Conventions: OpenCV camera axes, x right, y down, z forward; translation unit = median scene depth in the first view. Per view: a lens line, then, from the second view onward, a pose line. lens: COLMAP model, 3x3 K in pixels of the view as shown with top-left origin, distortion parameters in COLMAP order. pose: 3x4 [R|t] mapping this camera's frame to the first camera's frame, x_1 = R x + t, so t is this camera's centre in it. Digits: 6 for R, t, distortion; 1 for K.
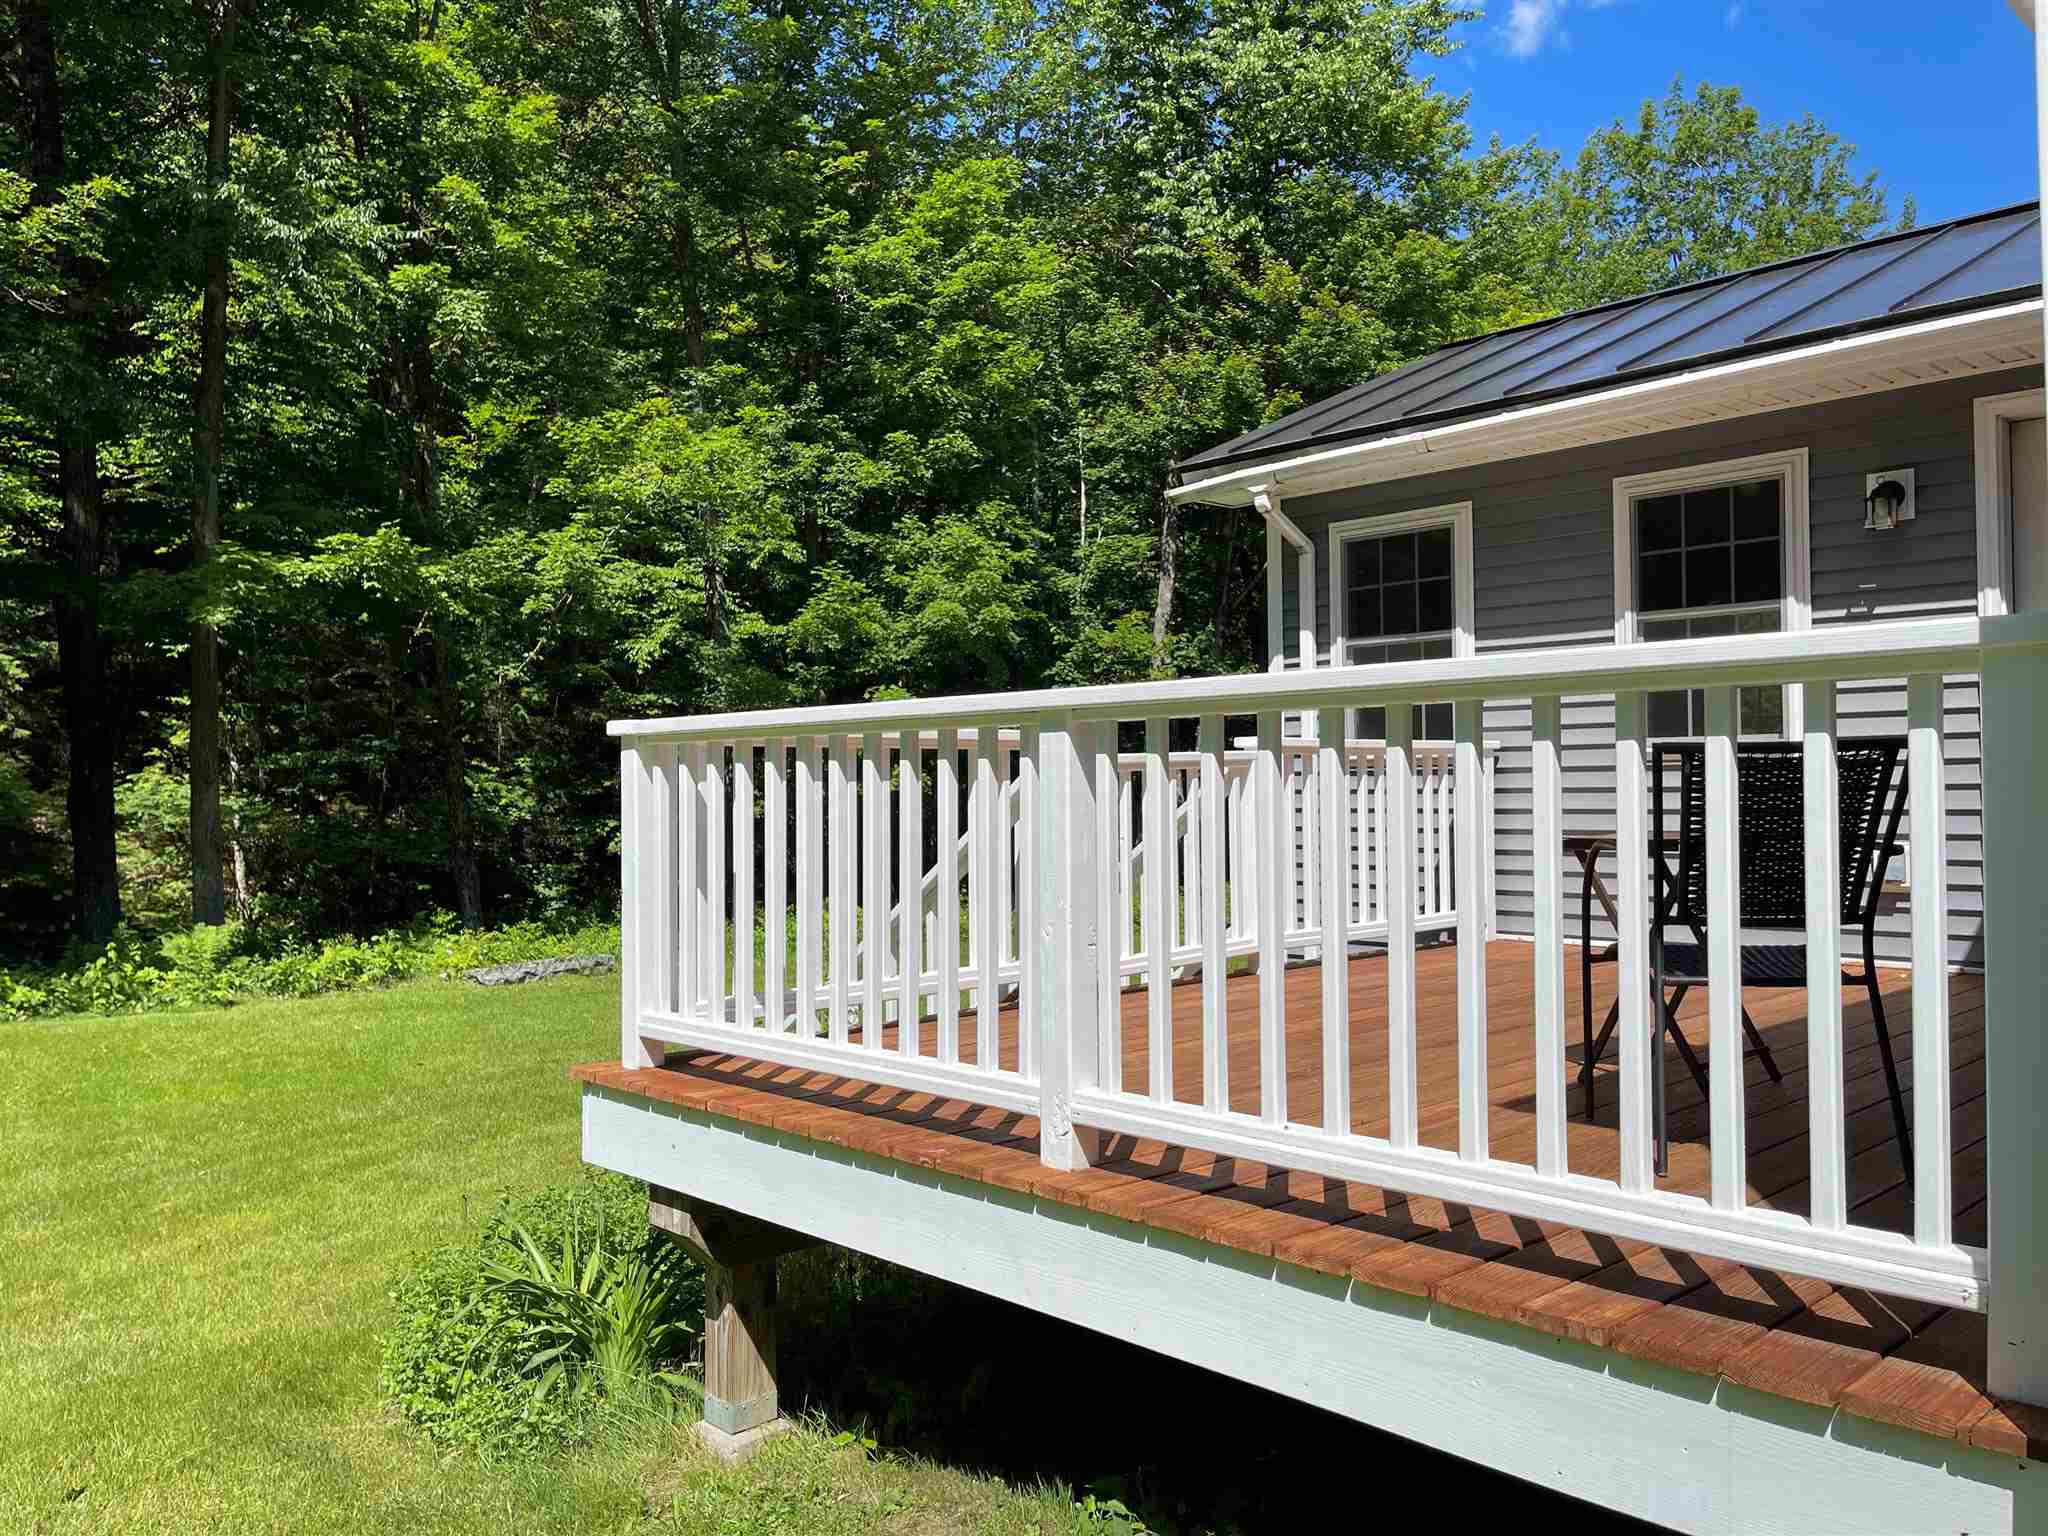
lens RADIAL K [[1548.8, 0, 1017.0], [0, 1548.8, 755.8], [0, 0, 1]] dist [0.033314, -0.004667]
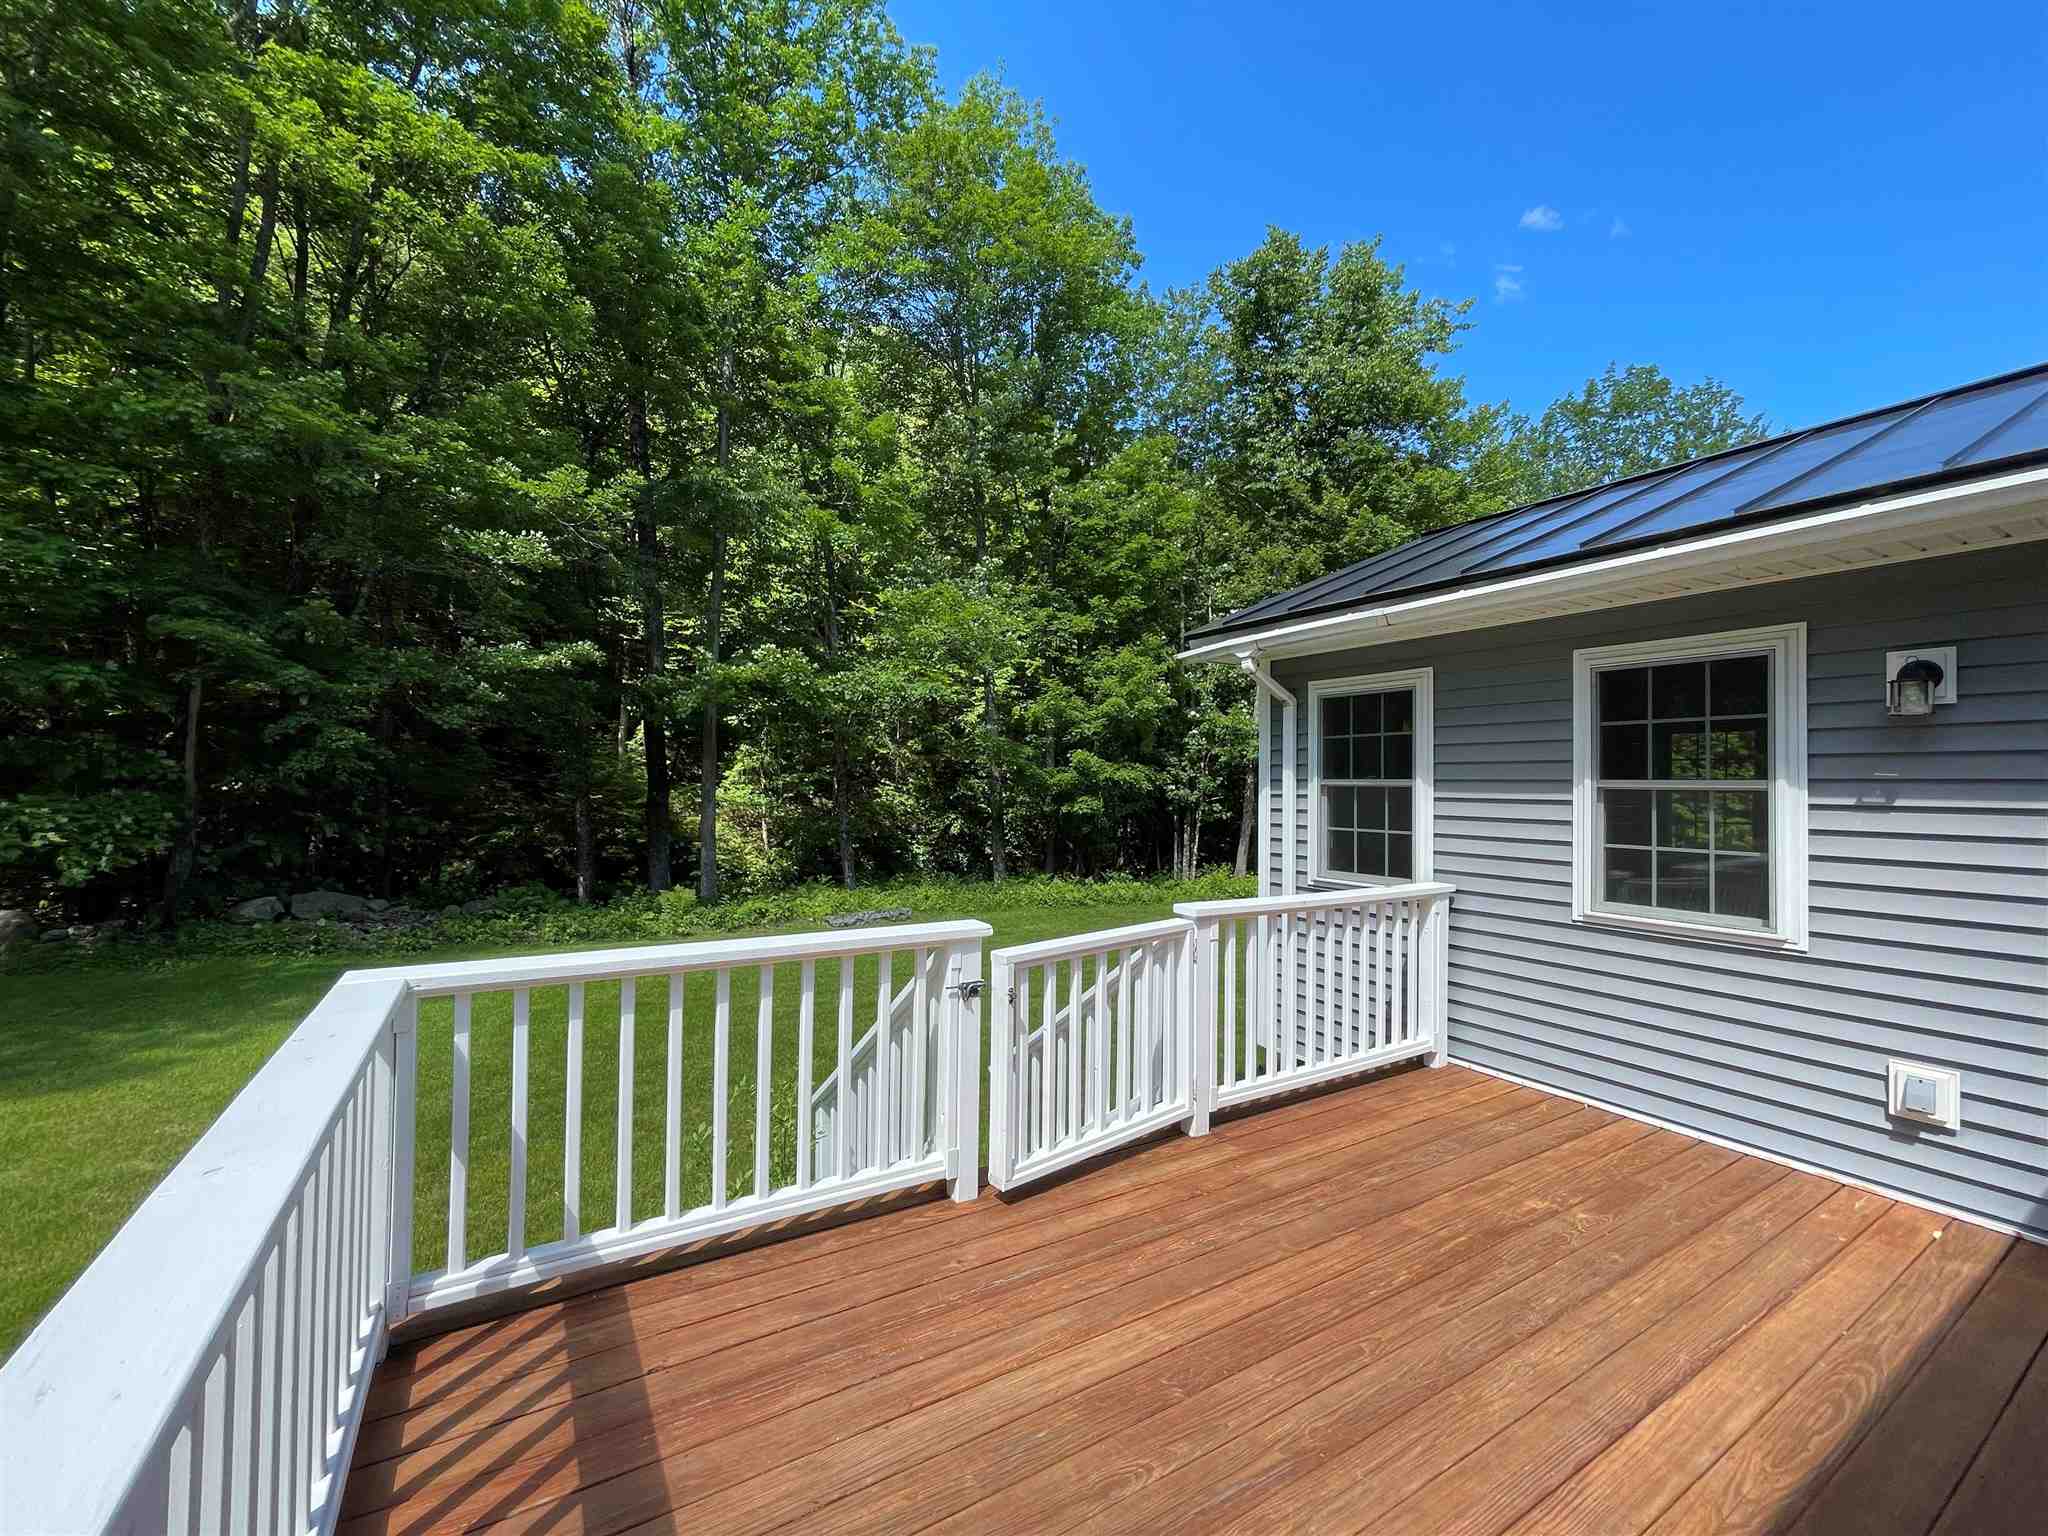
lens RADIAL K [[828.3, 0, 1024.0], [0, 828.3, 768.0], [0, 0, 1]] dist [0.000842, 0.003595]
pose [[0.978499, 0.020466, -0.205233, 0.035532], [-0.020611, 0.999787, 0.001432, -0.023732], [0.205219, 0.002829, 0.978712, 0.097988]]
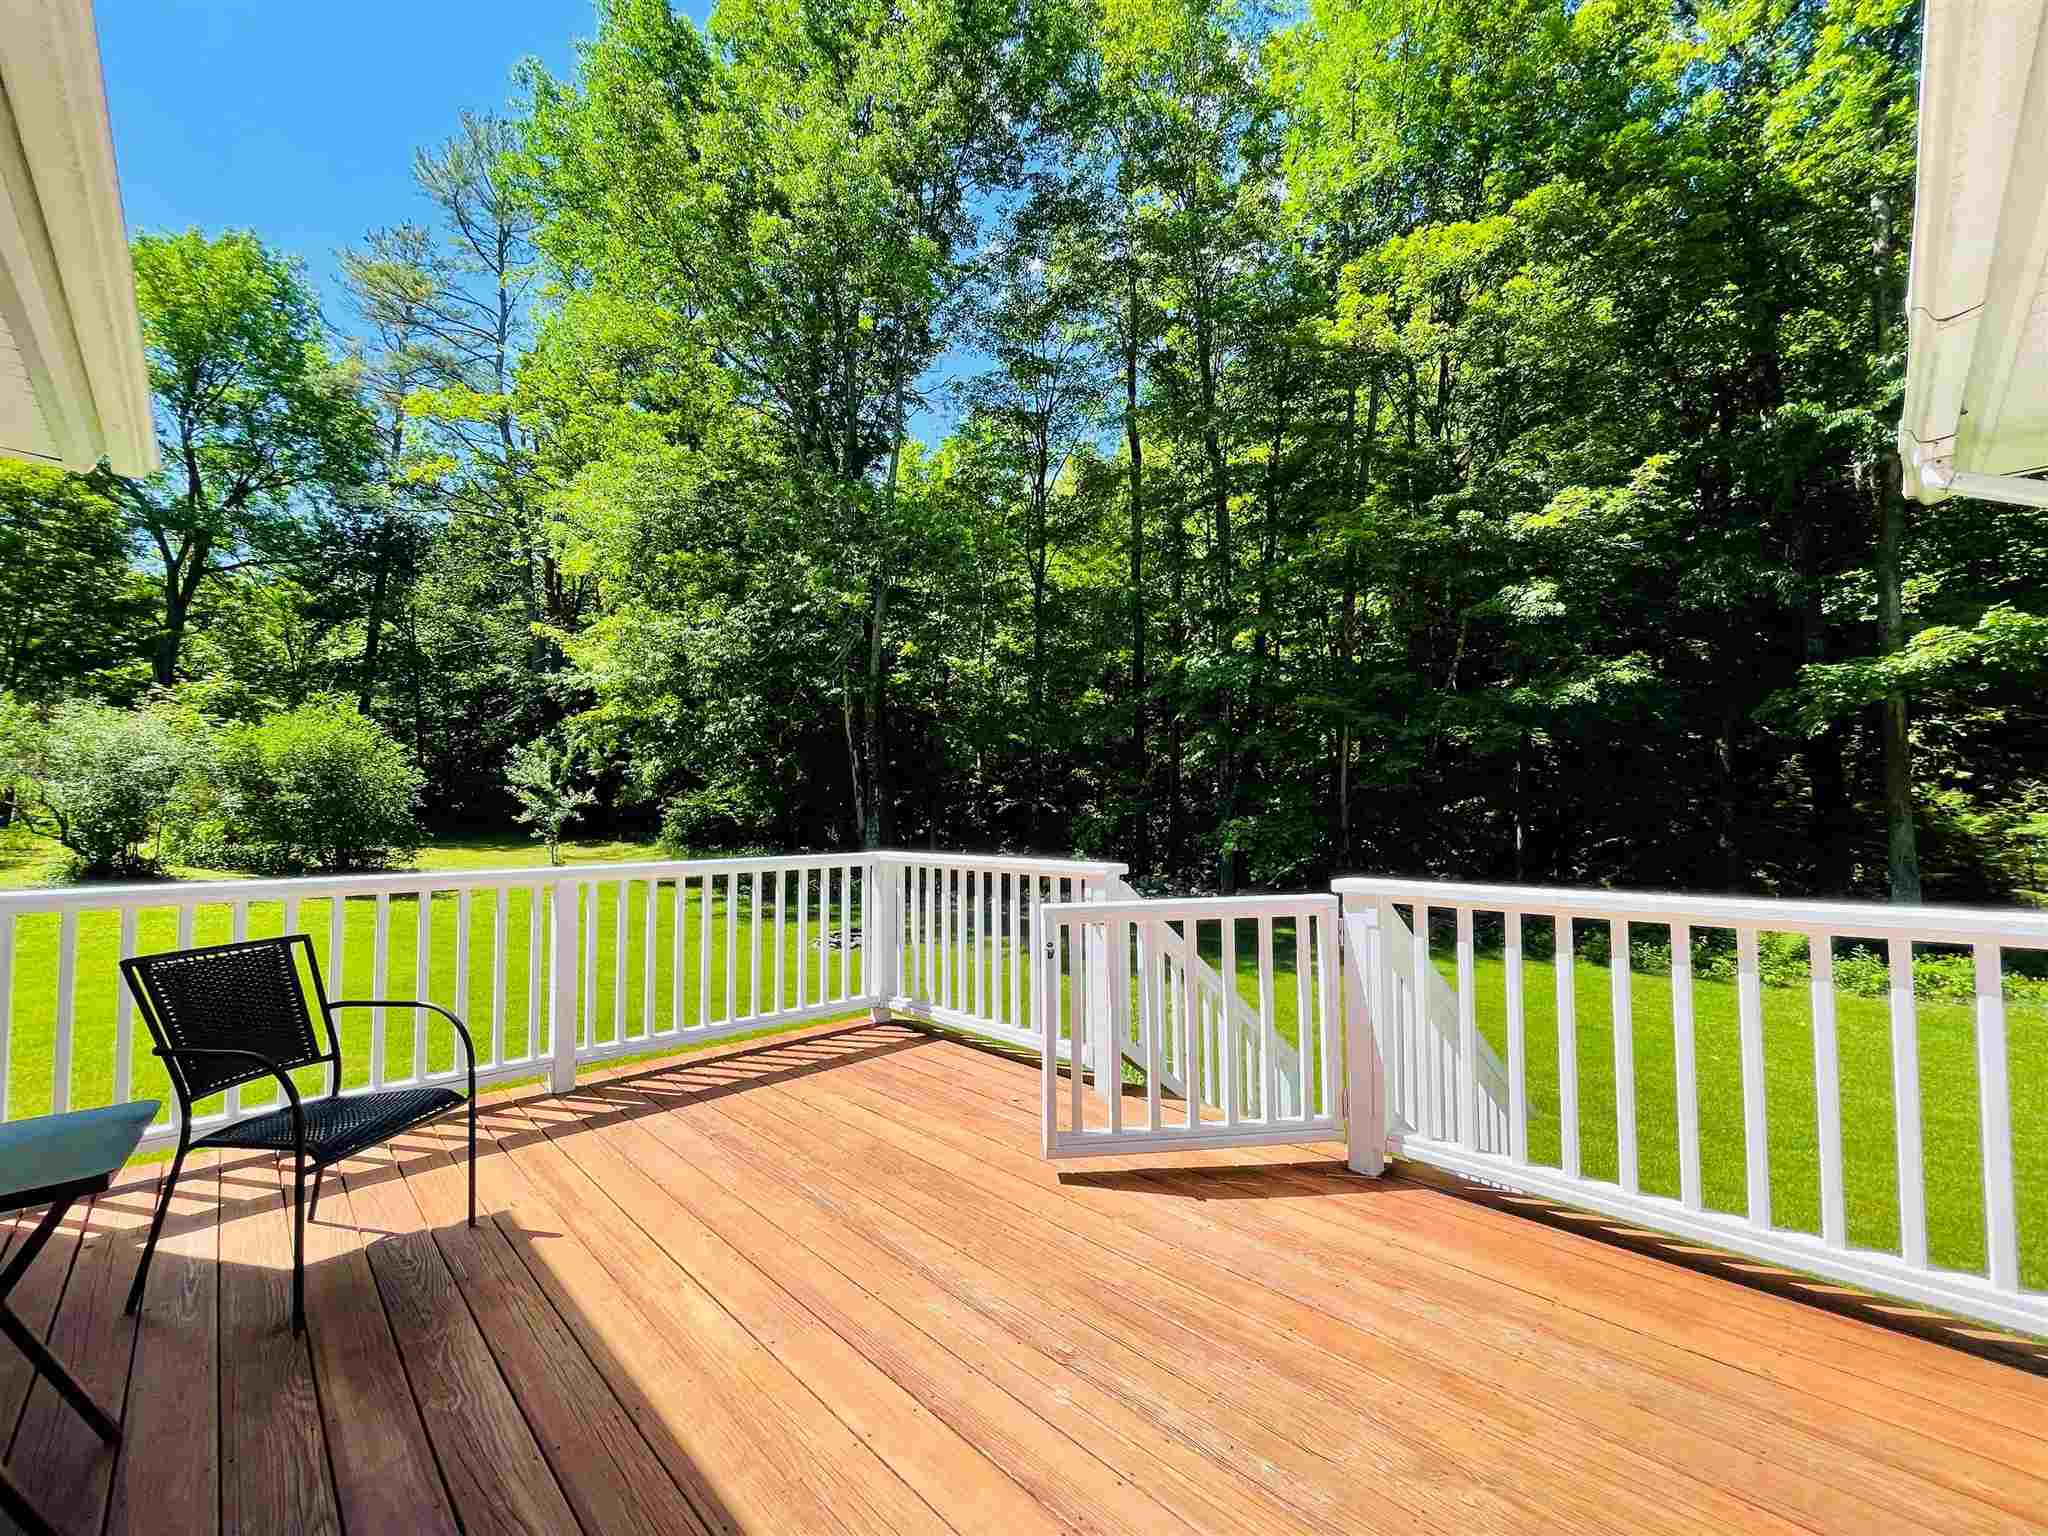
lens RADIAL K [[822.5, 0, 1025.2], [0, 822.5, 774.7], [0, 0, 1]] dist [0.024598, -0.012939]
pose [[0.020766, -0.044982, -0.998772, 0.146706], [0.021057, 0.998785, -0.044545, -0.011432], [0.999563, -0.020106, 0.021687, 0.194027]]
